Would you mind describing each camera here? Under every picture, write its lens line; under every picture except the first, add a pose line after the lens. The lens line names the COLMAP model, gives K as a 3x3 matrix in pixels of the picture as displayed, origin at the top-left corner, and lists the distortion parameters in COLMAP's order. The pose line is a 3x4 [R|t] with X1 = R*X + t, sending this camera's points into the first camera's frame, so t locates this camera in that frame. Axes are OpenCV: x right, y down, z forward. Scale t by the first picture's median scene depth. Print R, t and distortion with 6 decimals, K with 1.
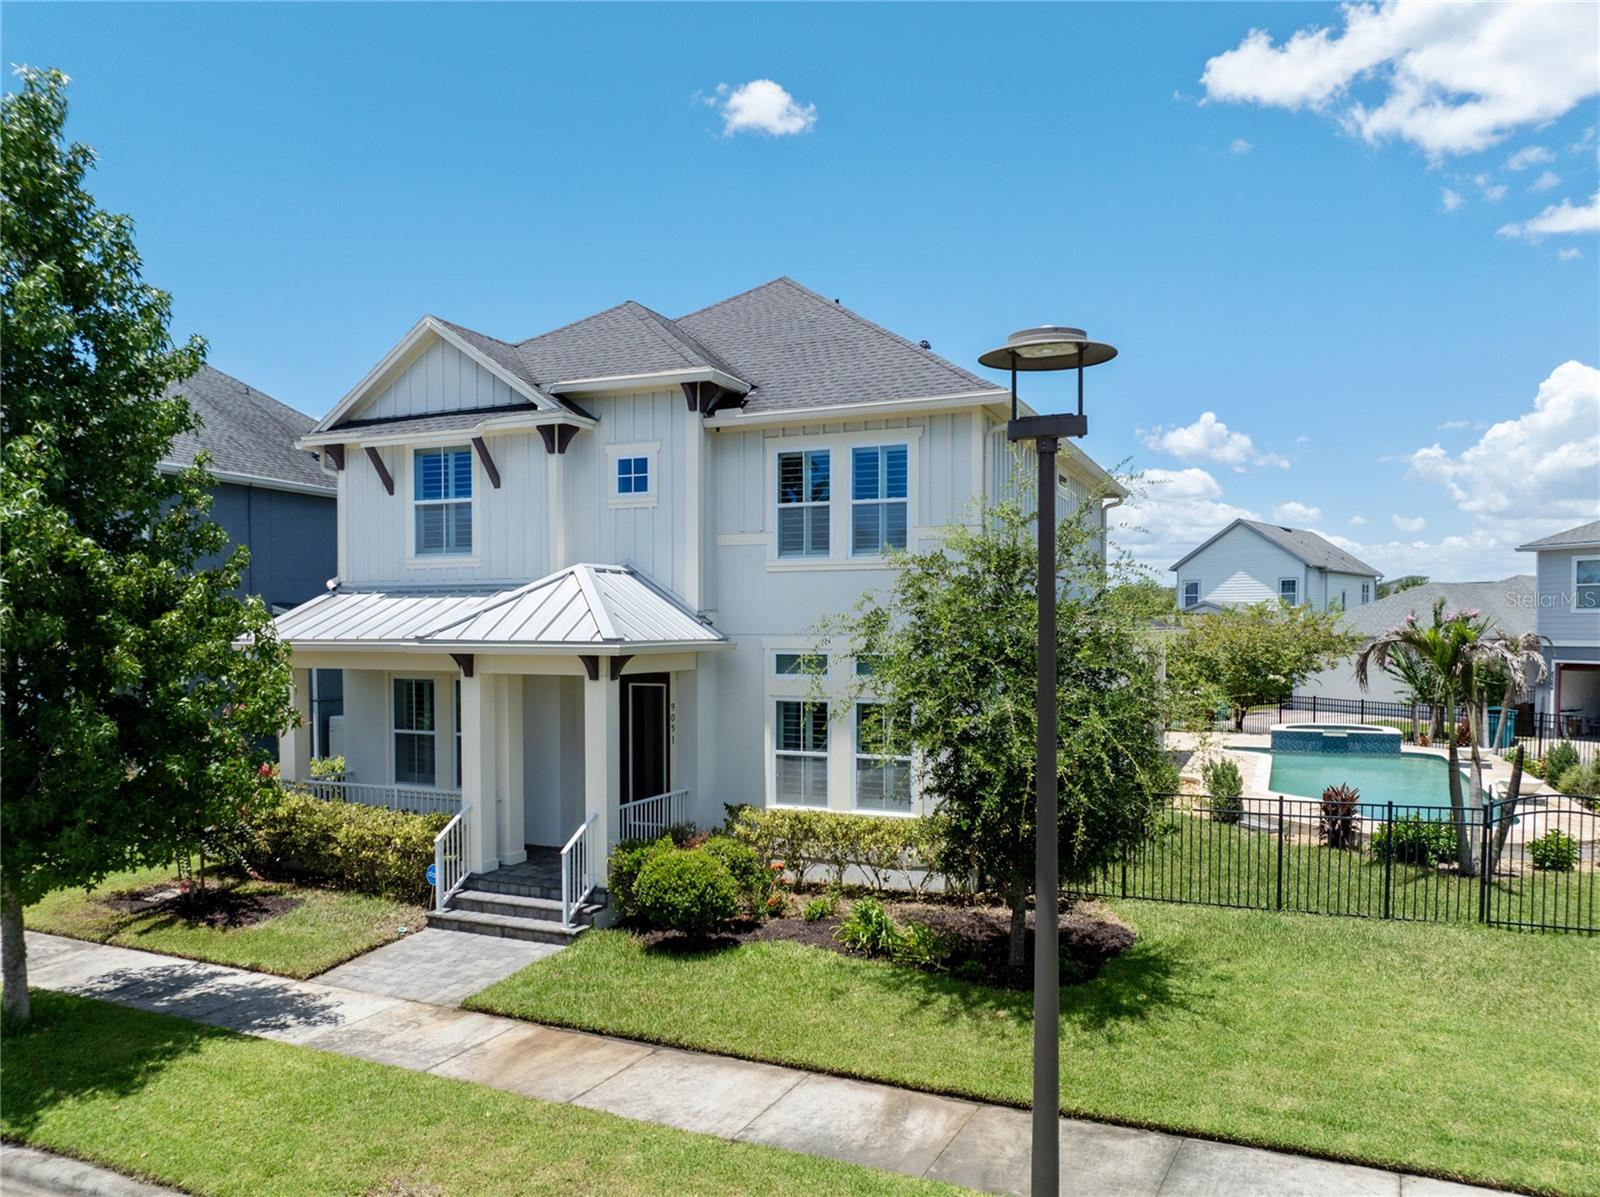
lens RADIAL K [[1158.6, 0, 808.6], [0, 1158.6, 663.0], [0, 0, 1]] dist [-0.048513, 0.000324]
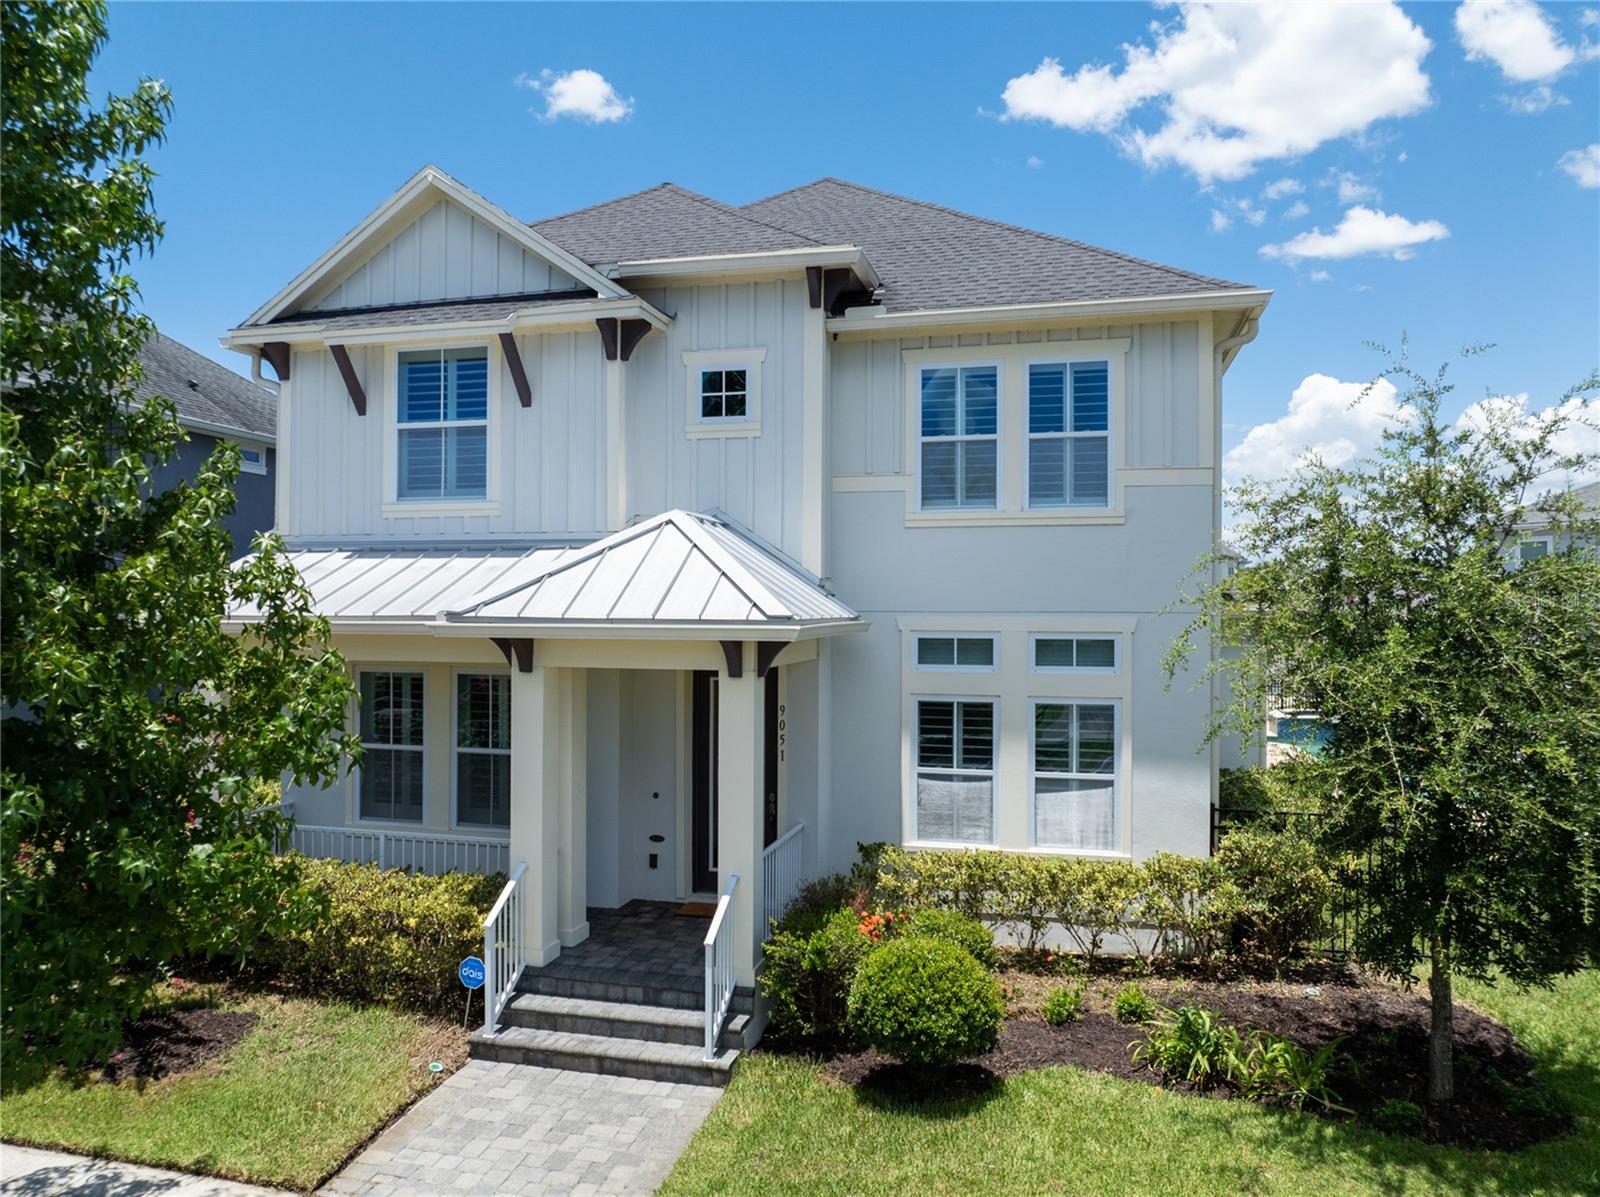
lens RADIAL K [[1128.5, 0, 800.0], [0, 1128.5, 598.5], [0, 0, 1]] dist [-0.055014, 0.027910]
pose [[0.988268, 0.004968, 0.152651, -0.226129], [0.001079, 0.999219, -0.039505, -0.004780], [-0.152728, 0.039206, 0.987490, 0.312290]]
